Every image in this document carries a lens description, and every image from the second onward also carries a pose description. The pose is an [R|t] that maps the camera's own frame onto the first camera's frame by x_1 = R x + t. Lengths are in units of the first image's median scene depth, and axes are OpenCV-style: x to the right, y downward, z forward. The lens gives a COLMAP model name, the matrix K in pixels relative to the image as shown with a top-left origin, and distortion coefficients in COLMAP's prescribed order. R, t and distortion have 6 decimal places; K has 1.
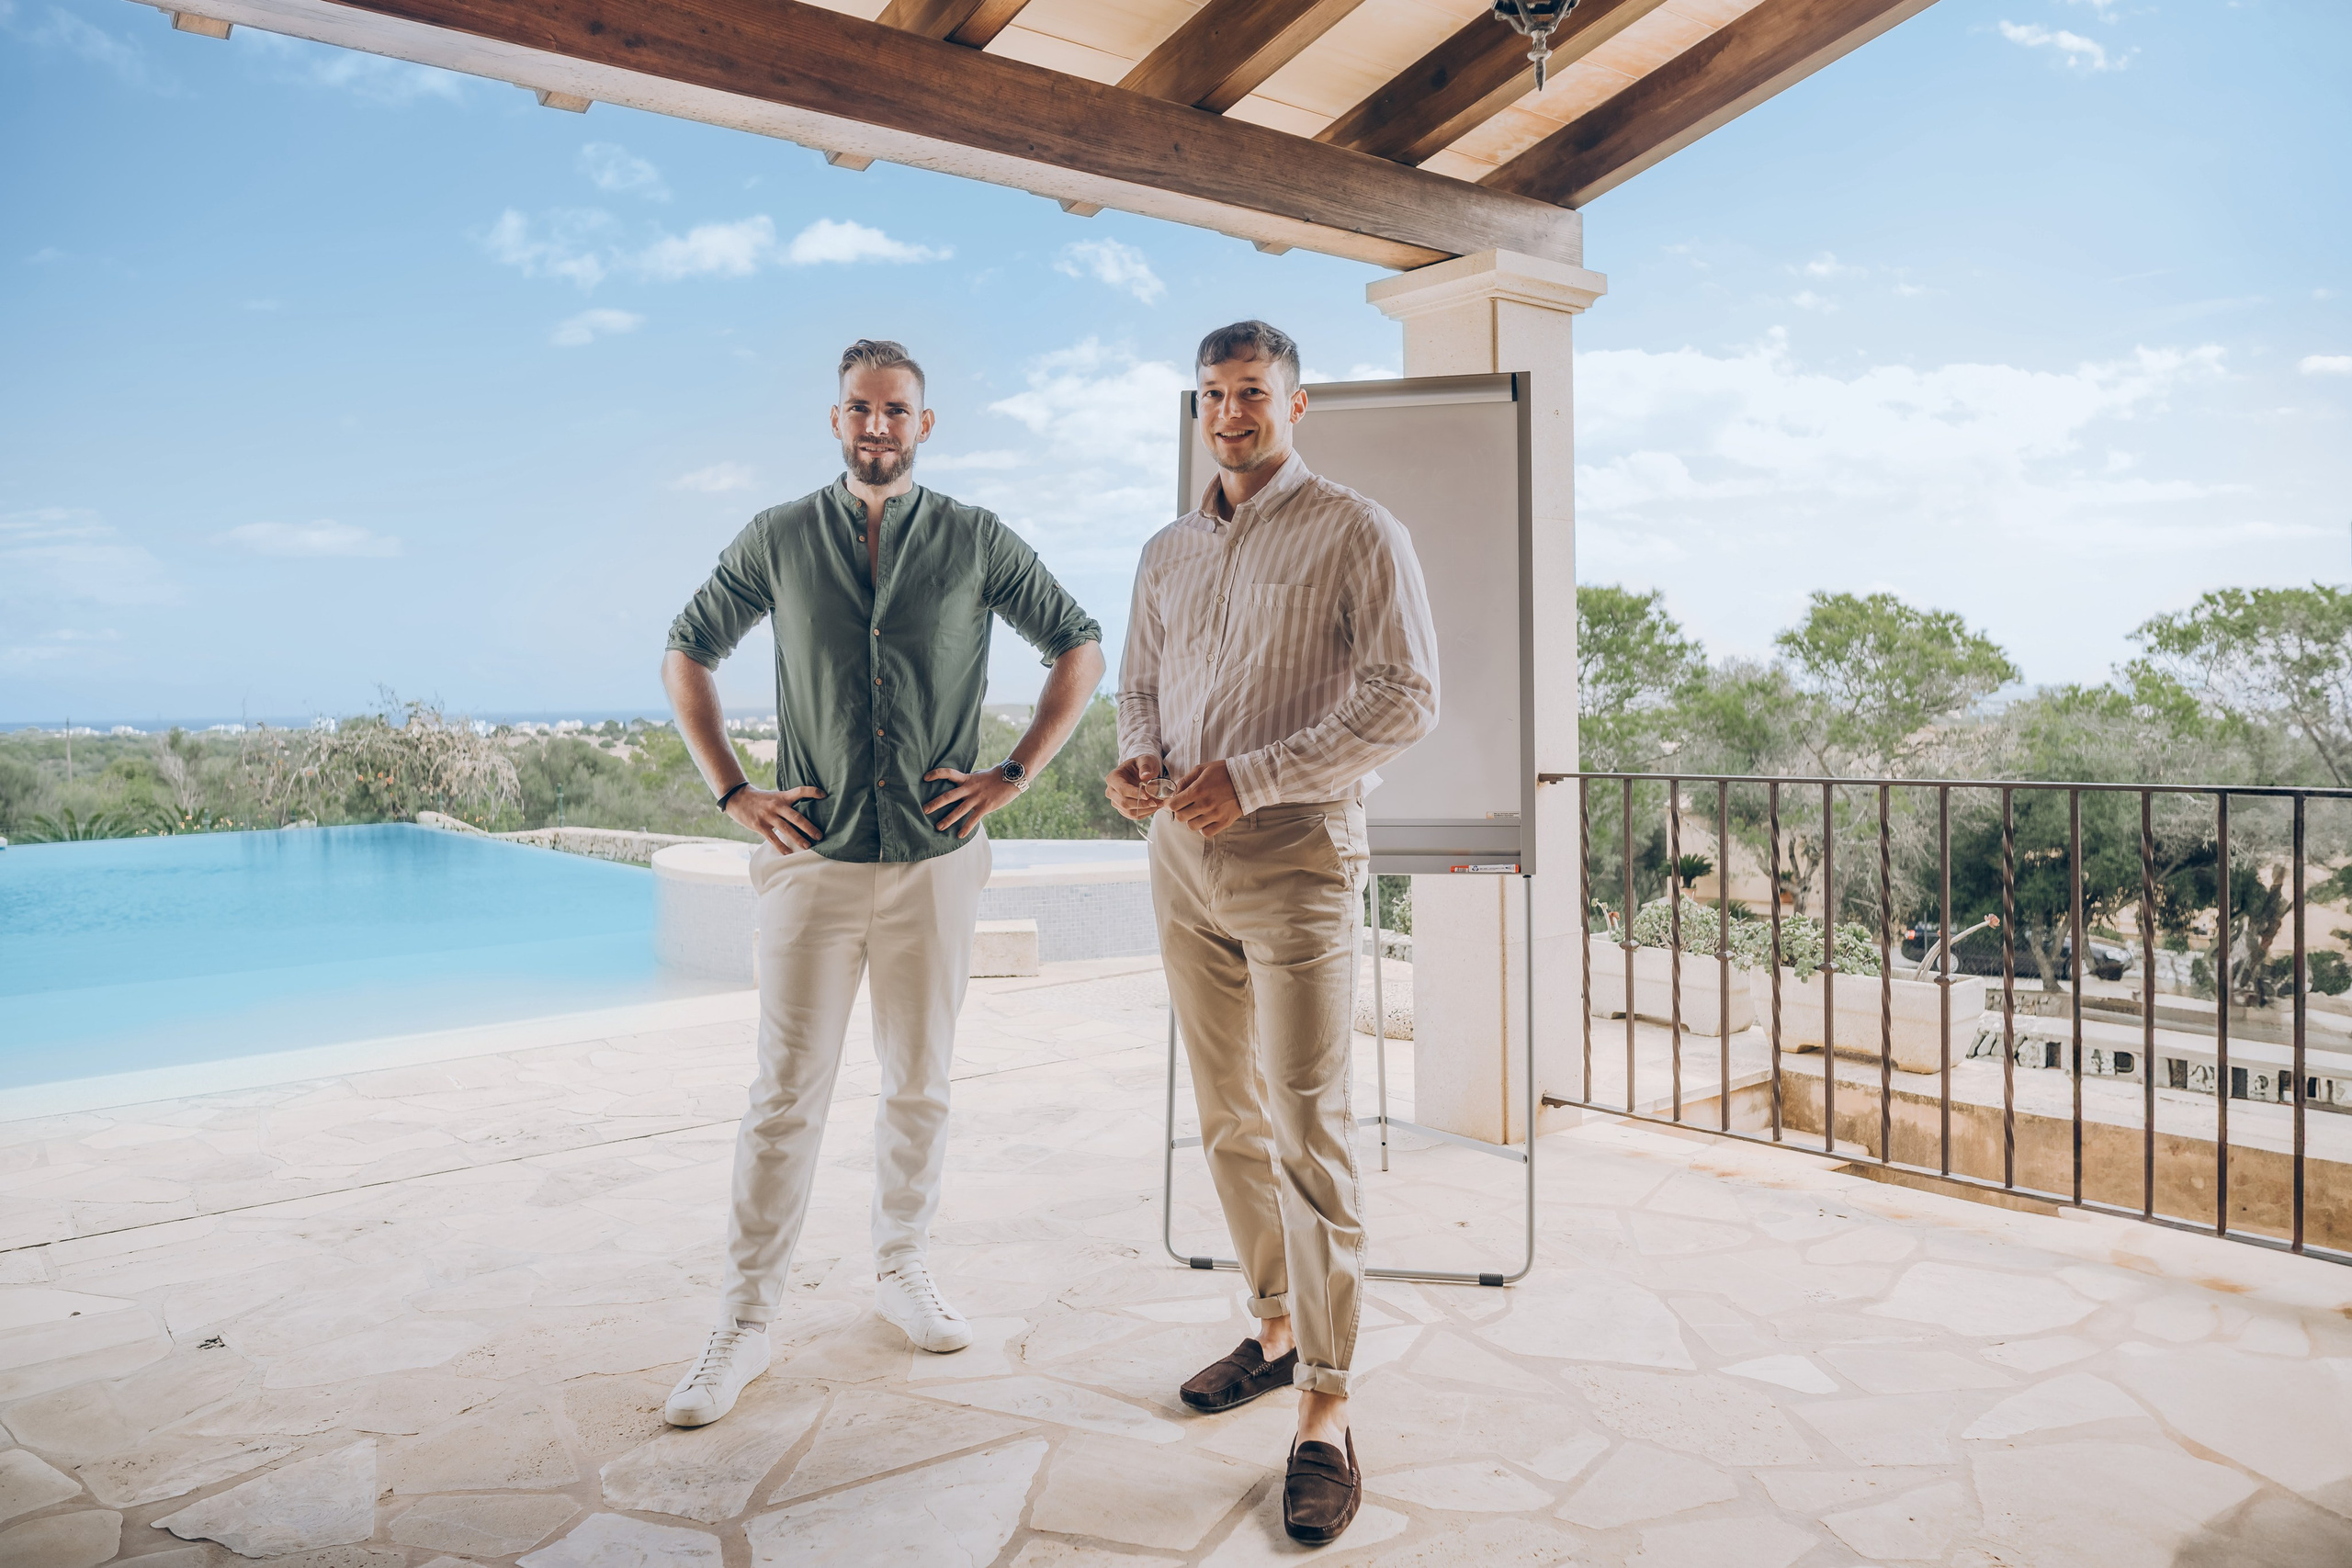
lens RADIAL K [[1632.3, 0, 1196.8], [0, 1632.3, 779.3], [0, 0, 1]] dist [-0.041229, 0.007063]
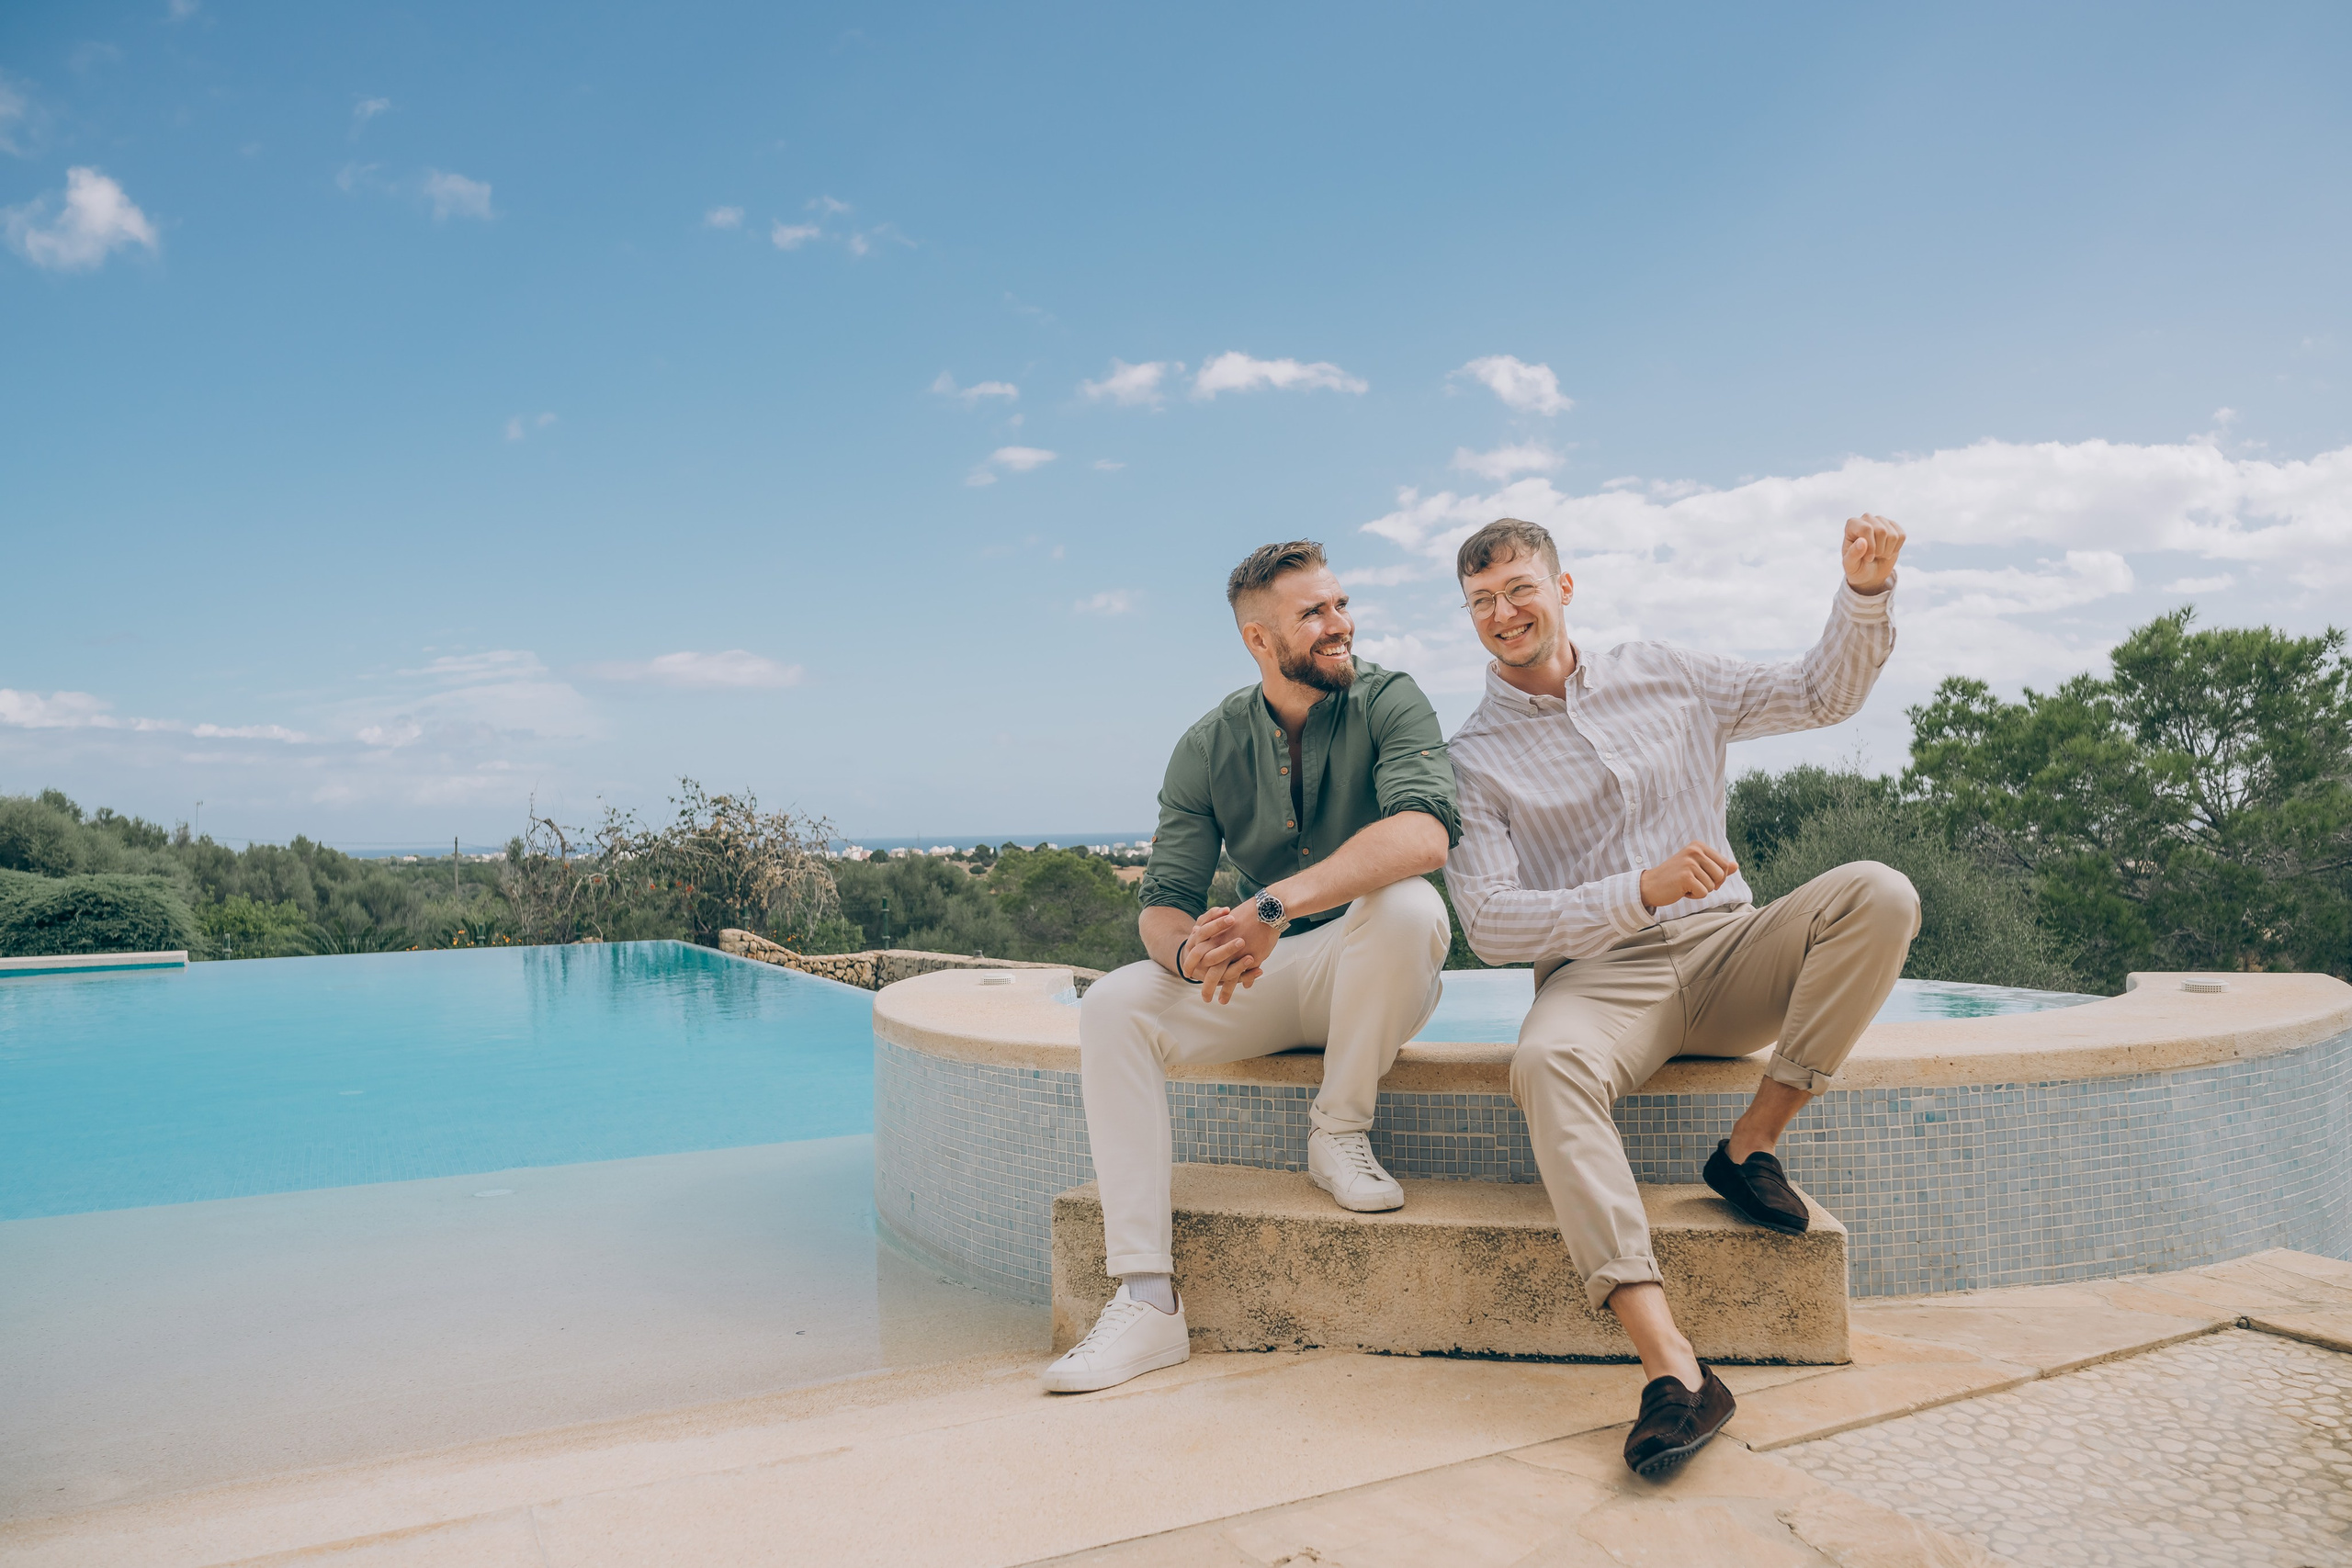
lens RADIAL K [[1632.3, 0, 1178.5], [0, 1632.3, 790.4], [0, 0, 1]] dist [-0.041229, 0.007063]
pose [[0.973008, -0.011786, -0.230471, -0.034543], [-0.005383, 0.997264, -0.073723, 0.005862], [0.230710, 0.072973, 0.970282, 0.140208]]
